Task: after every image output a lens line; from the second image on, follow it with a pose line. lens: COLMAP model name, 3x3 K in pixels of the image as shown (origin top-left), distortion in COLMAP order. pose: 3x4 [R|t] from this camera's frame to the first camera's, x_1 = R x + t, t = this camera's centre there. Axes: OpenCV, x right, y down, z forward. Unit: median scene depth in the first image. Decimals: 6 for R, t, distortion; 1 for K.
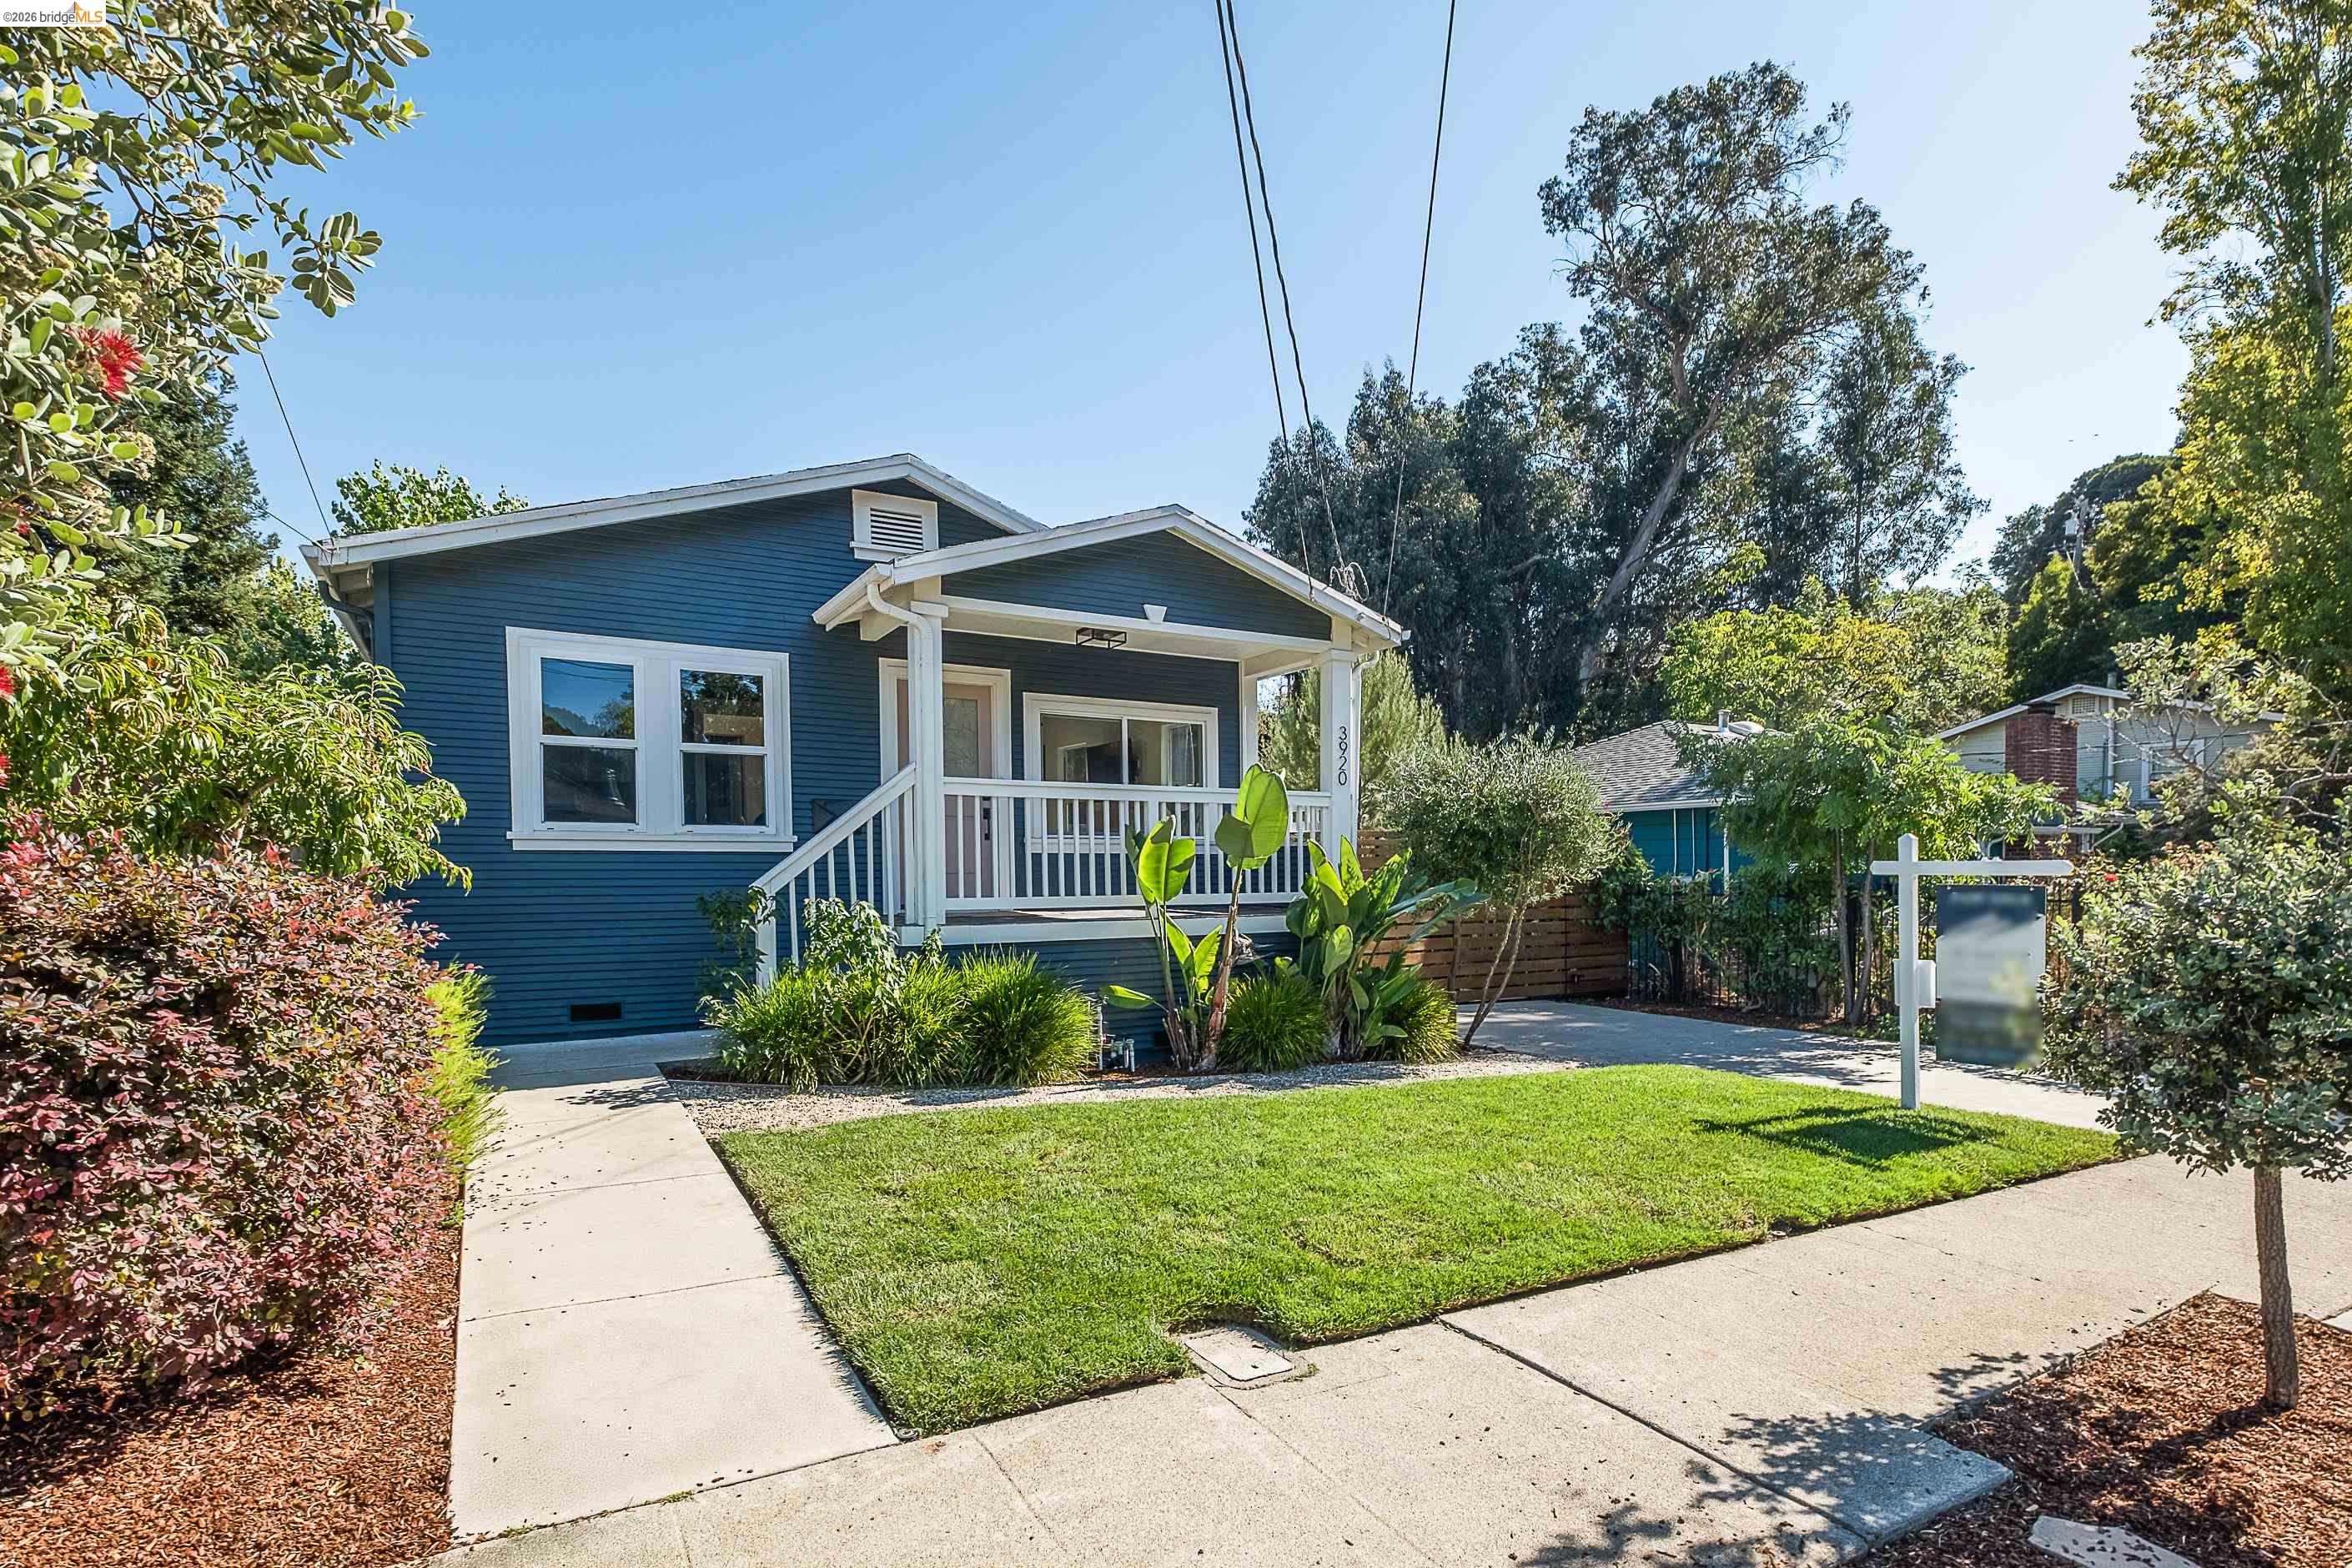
lens RADIAL K [[1133.1, 0, 1176.5], [0, 1133.1, 902.9], [0, 0, 1]] dist [-0.000862, -0.000410]
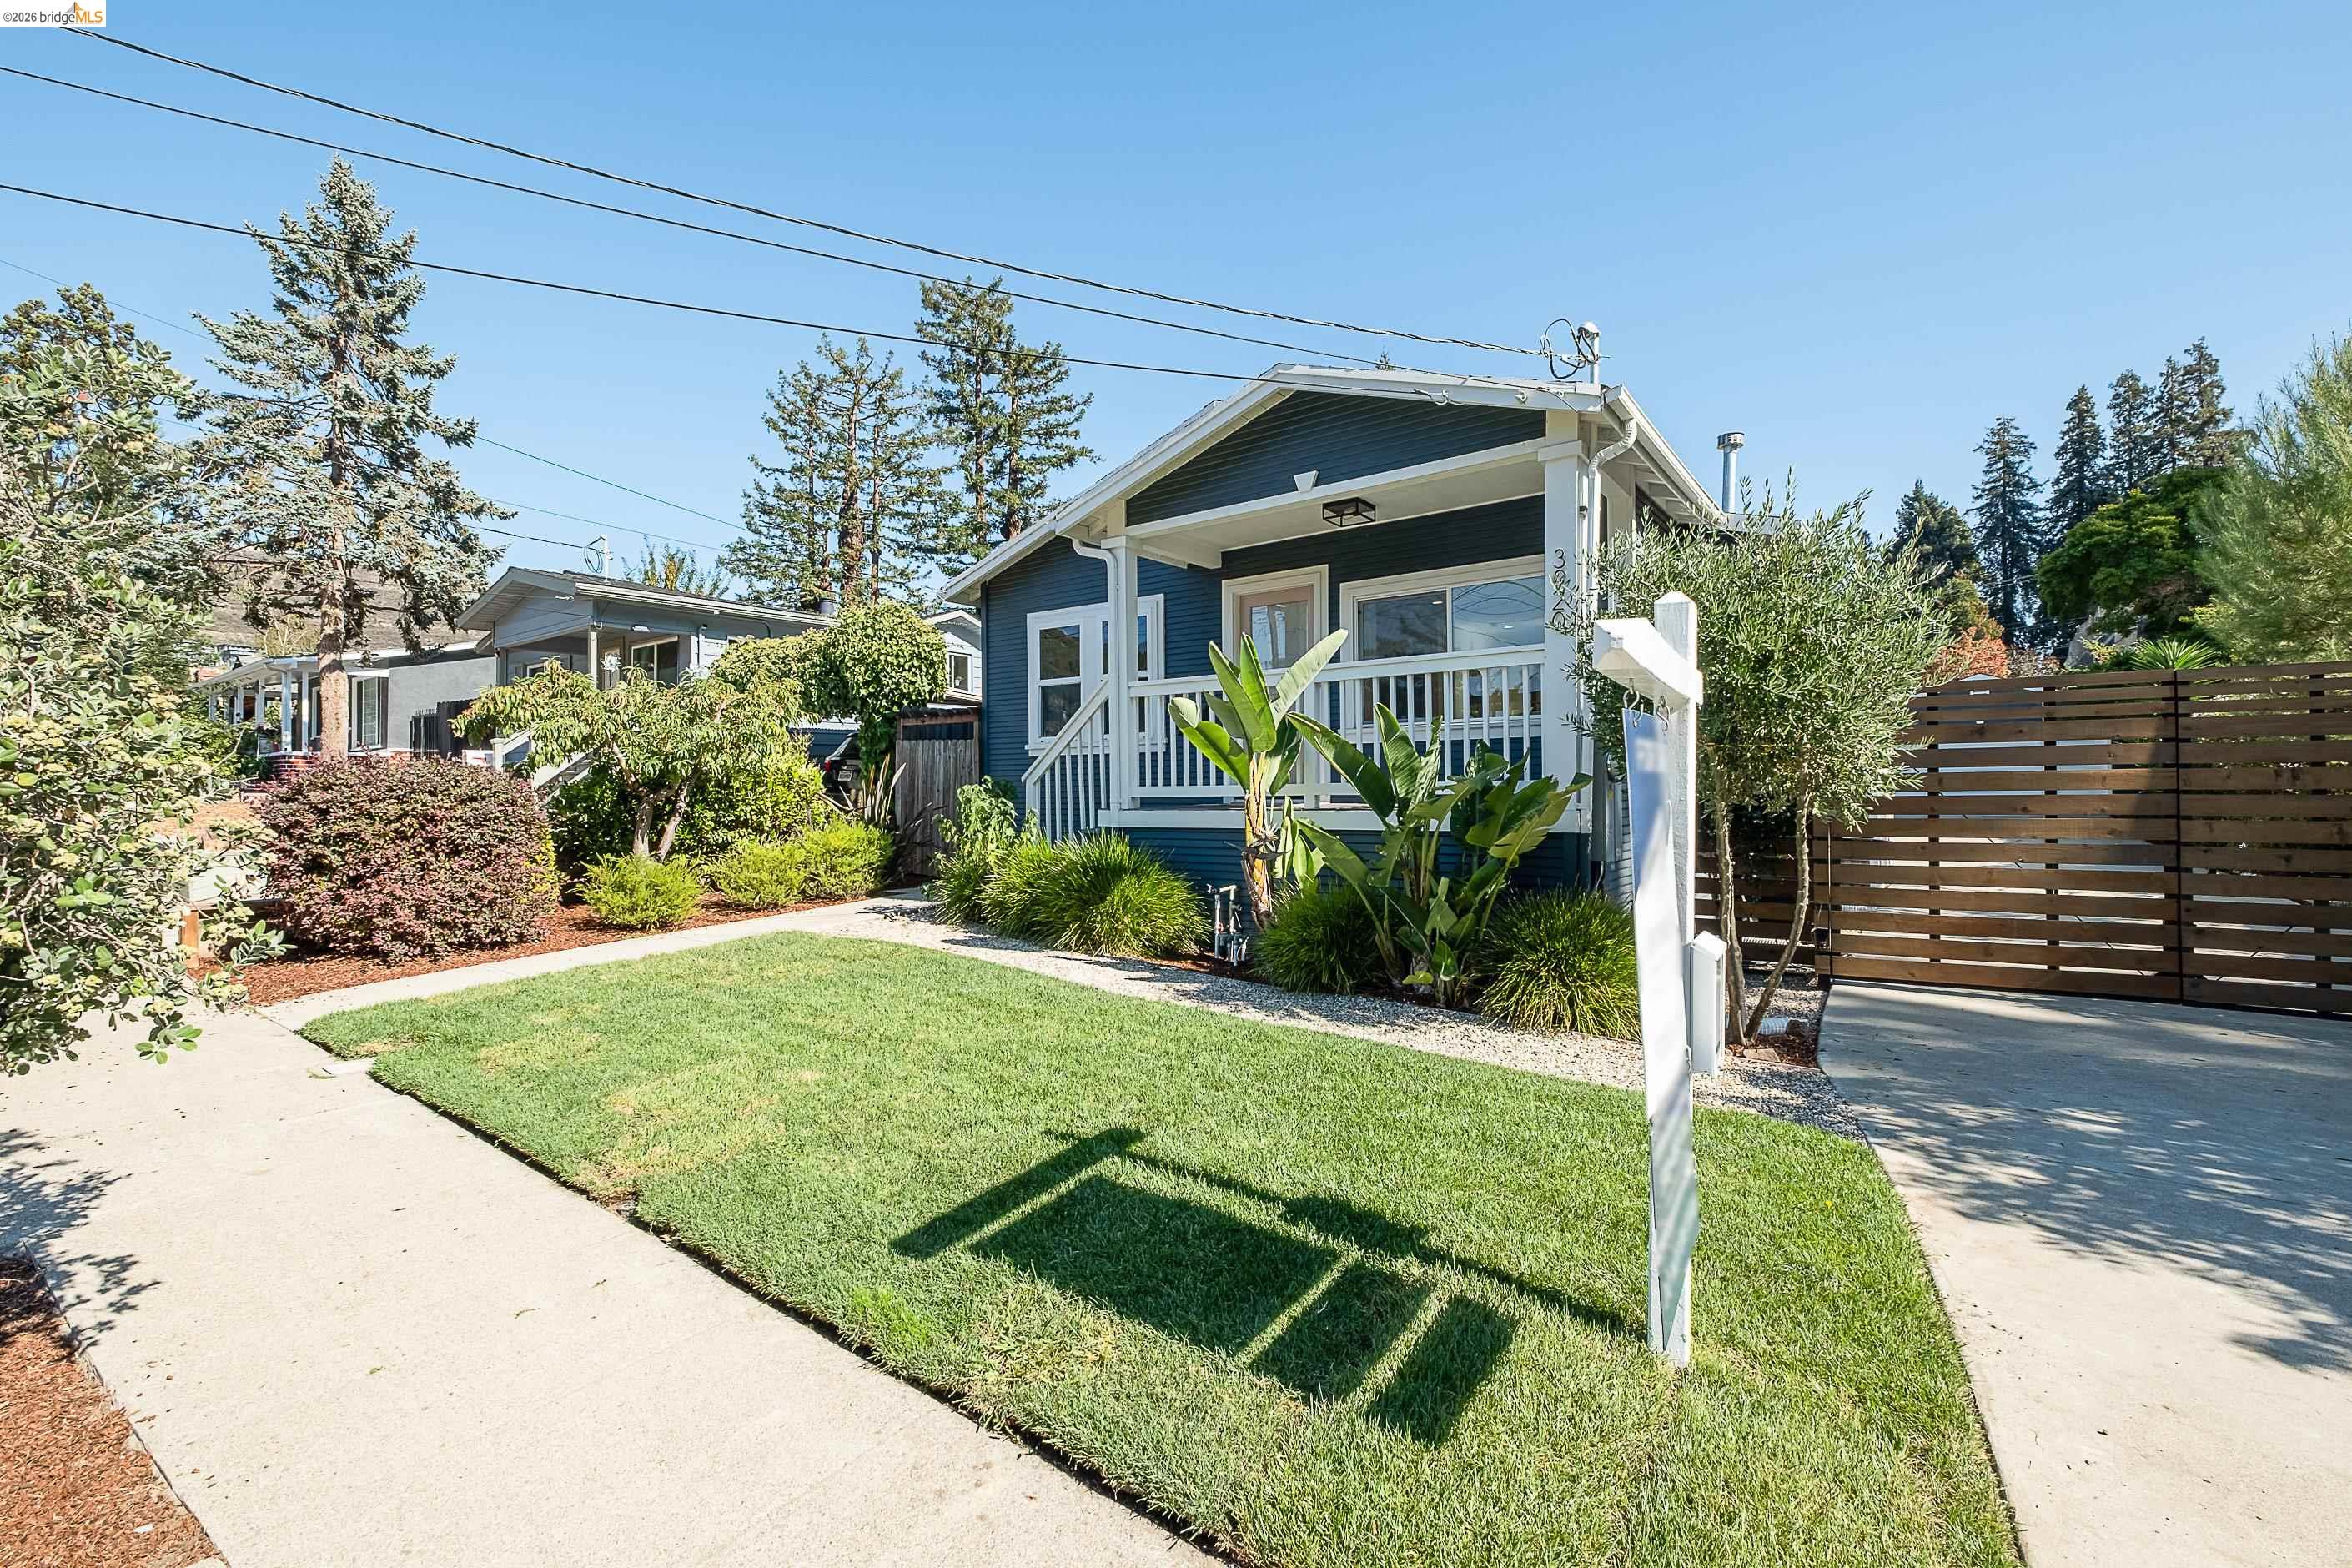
lens RADIAL K [[1014.0, 0, 1174.5], [0, 1014.0, 795.1], [0, 0, 1]] dist [-0.001108, -0.000371]
pose [[0.399981, 0.003999, -0.916515, 0.741102], [-0.016390, 0.999862, -0.002791, 0.007112], [0.916377, 0.016138, 0.399991, 0.601934]]
